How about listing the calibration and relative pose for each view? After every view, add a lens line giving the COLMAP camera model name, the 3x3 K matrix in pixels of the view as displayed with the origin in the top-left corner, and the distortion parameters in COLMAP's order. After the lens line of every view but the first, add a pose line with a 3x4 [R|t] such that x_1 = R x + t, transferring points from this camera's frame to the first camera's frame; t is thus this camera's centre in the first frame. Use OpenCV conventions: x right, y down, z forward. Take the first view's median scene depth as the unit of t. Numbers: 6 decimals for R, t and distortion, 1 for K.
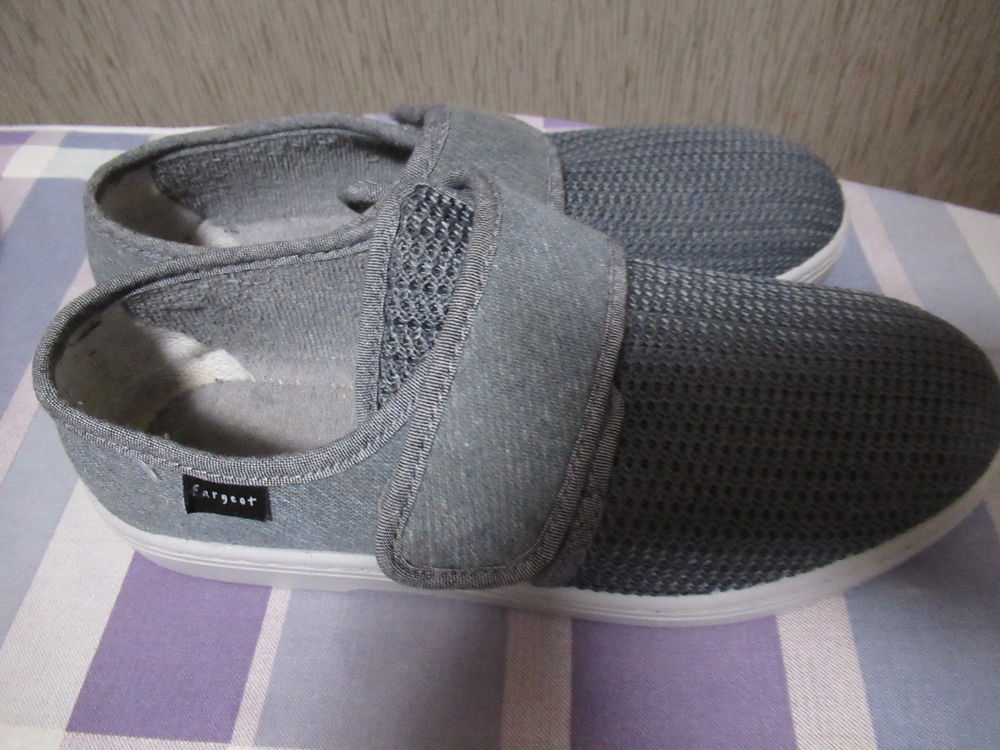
lens RADIAL K [[759.3, 0, 497.5], [0, 759.3, 373.4], [0, 0, 1]] dist [-0.000174, -0.012742]
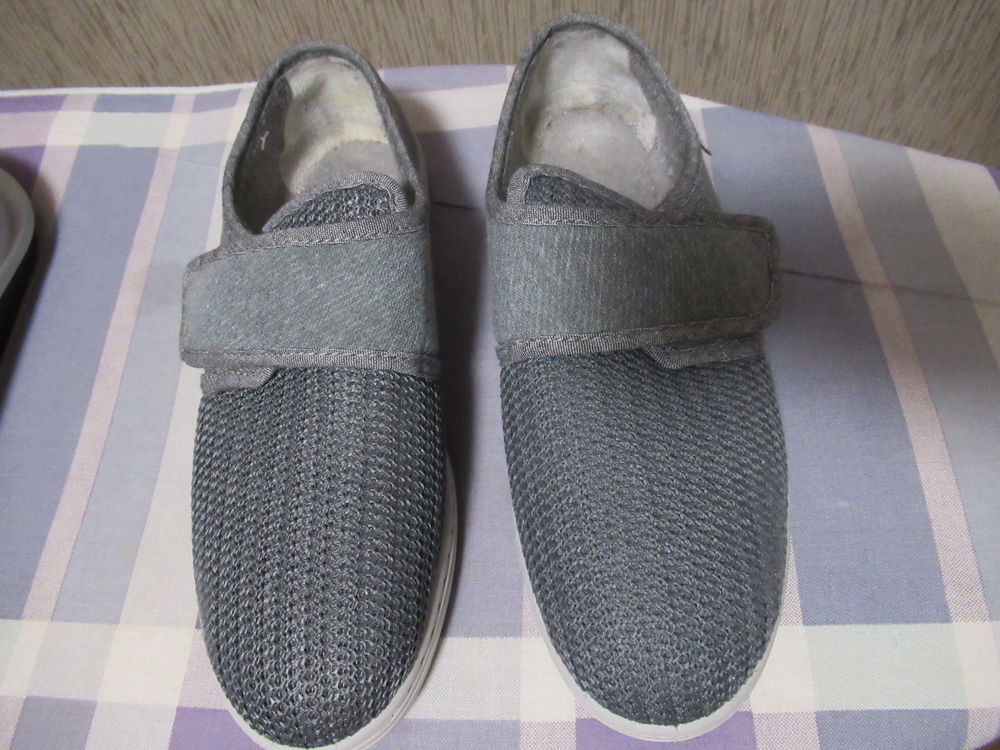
lens RADIAL K [[759.3, 0, 498.4], [0, 759.3, 376.3], [0, 0, 1]] dist [-0.000174, -0.012742]
pose [[0.998883, -0.042753, -0.020118, 0.002525], [0.045645, 0.983143, 0.177049, -0.081469], [0.012209, -0.177769, 0.983996, -0.104620]]
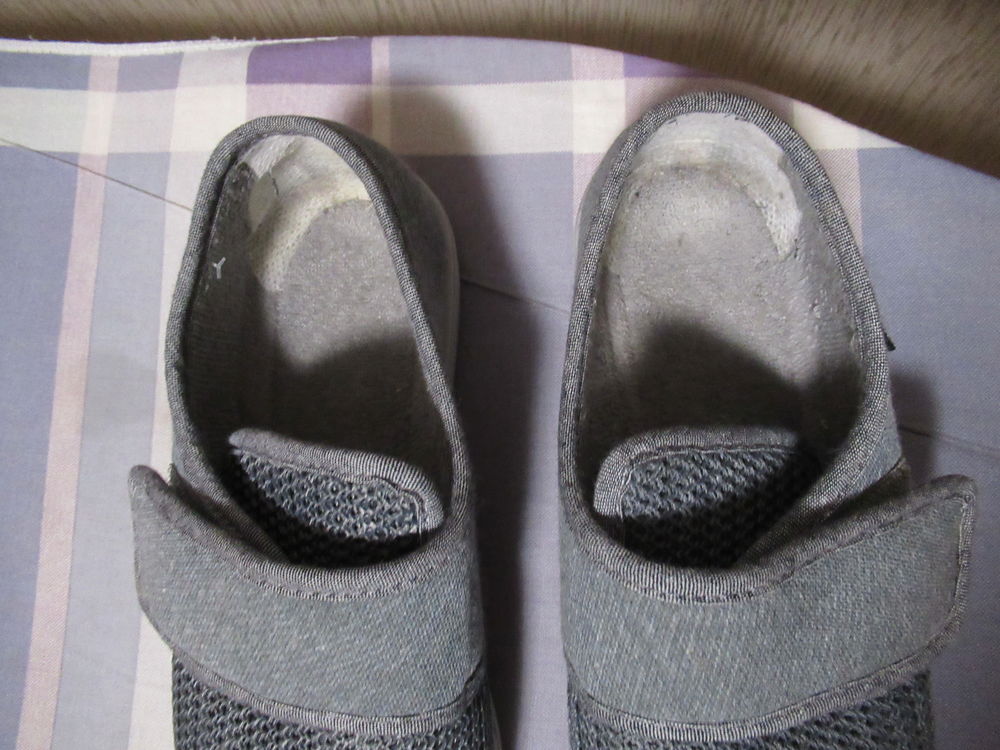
lens RADIAL K [[759.3, 0, 499.7], [0, 759.3, 374.6], [0, 0, 1]] dist [-0.000174, -0.012742]
pose [[0.999103, -0.019030, -0.037816, -0.028767], [0.035240, 0.868860, 0.493803, -0.356207], [0.023460, -0.494693, 0.868751, 0.189226]]
